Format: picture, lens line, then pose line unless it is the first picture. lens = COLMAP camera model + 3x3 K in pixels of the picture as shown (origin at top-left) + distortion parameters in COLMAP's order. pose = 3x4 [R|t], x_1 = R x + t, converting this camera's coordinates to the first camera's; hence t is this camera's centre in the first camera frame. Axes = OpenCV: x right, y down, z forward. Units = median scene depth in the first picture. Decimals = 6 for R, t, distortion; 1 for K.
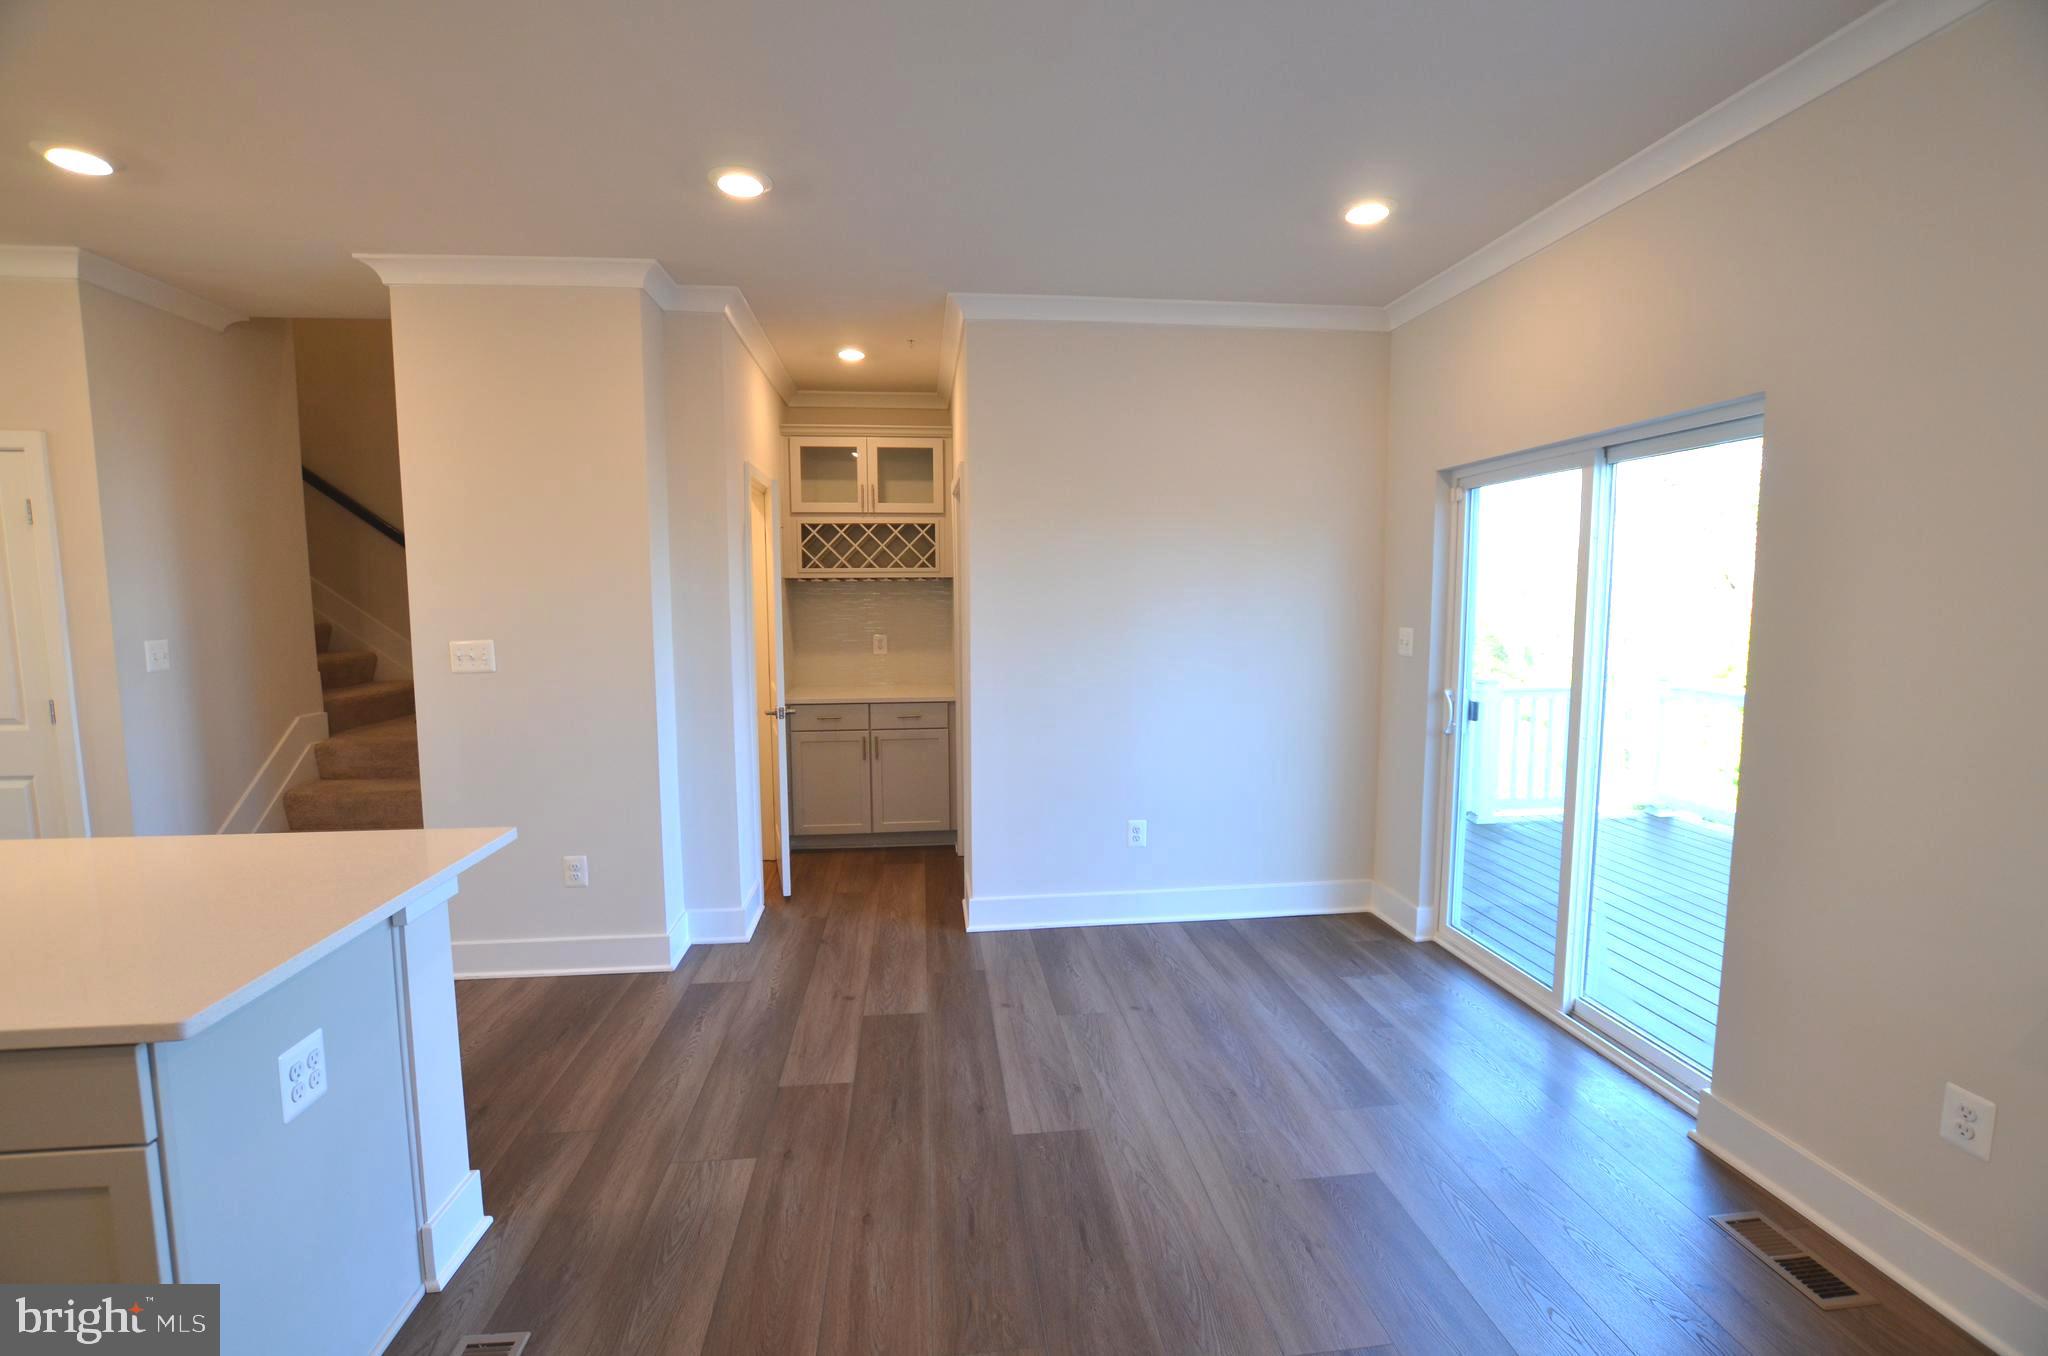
lens RADIAL K [[899.4, 0, 1019.2], [0, 899.4, 686.2], [0, 0, 1]] dist [-0.028395, 0.002974]
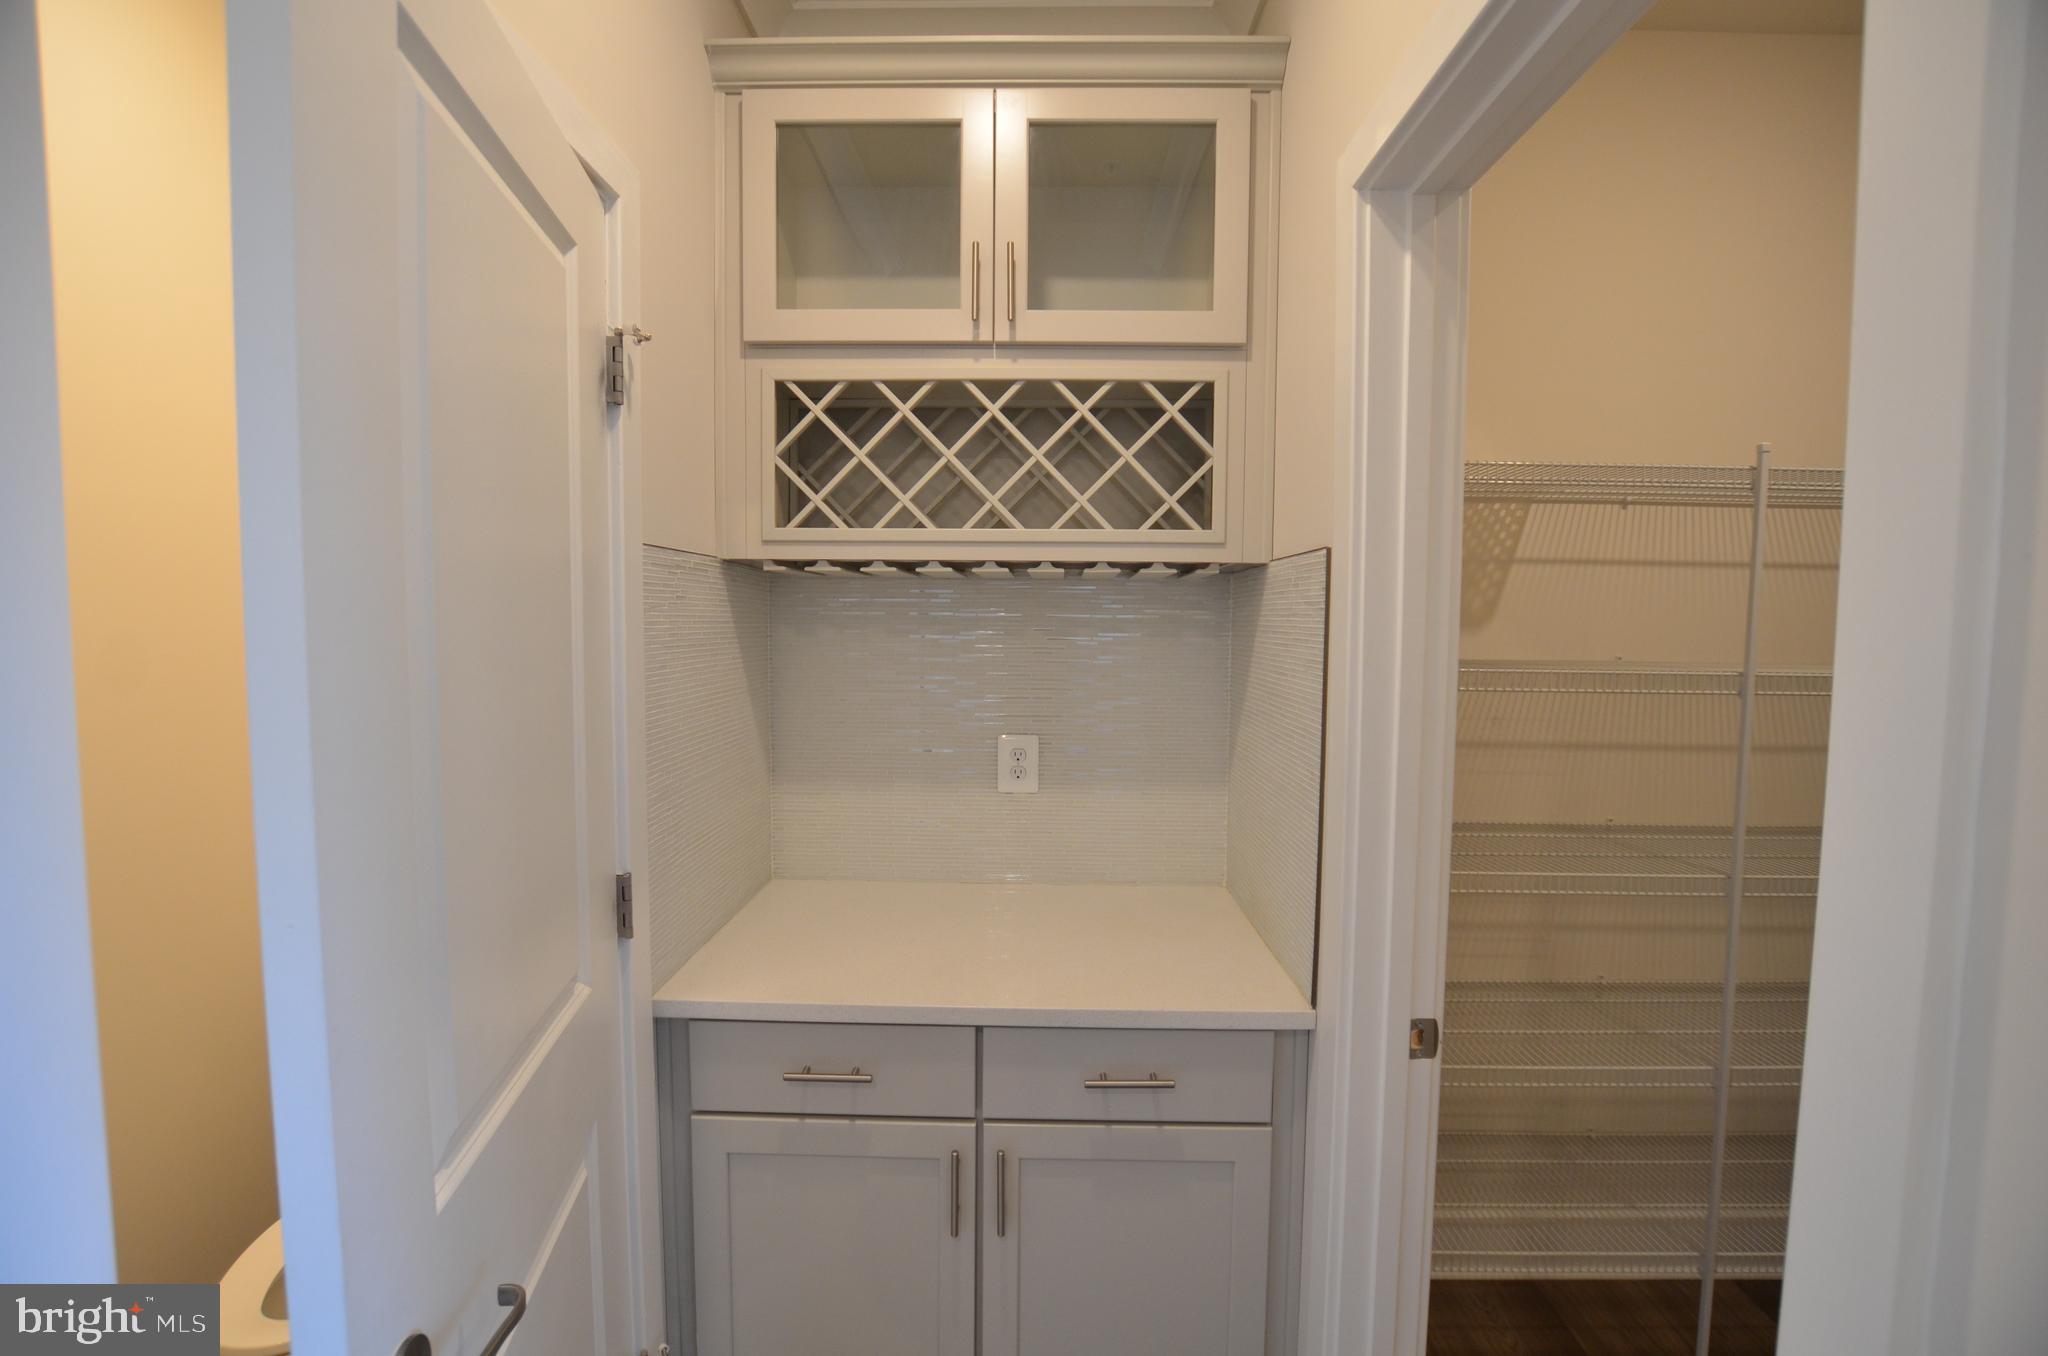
lens RADIAL K [[899.4, 0, 1023.6], [0, 899.4, 672.6], [0, 0, 1]] dist [-0.028395, 0.002974]
pose [[0.991753, 0.023485, -0.125991, -0.117459], [-0.027100, 0.999267, -0.027056, -0.075312], [0.125263, 0.030247, 0.991662, 0.704552]]
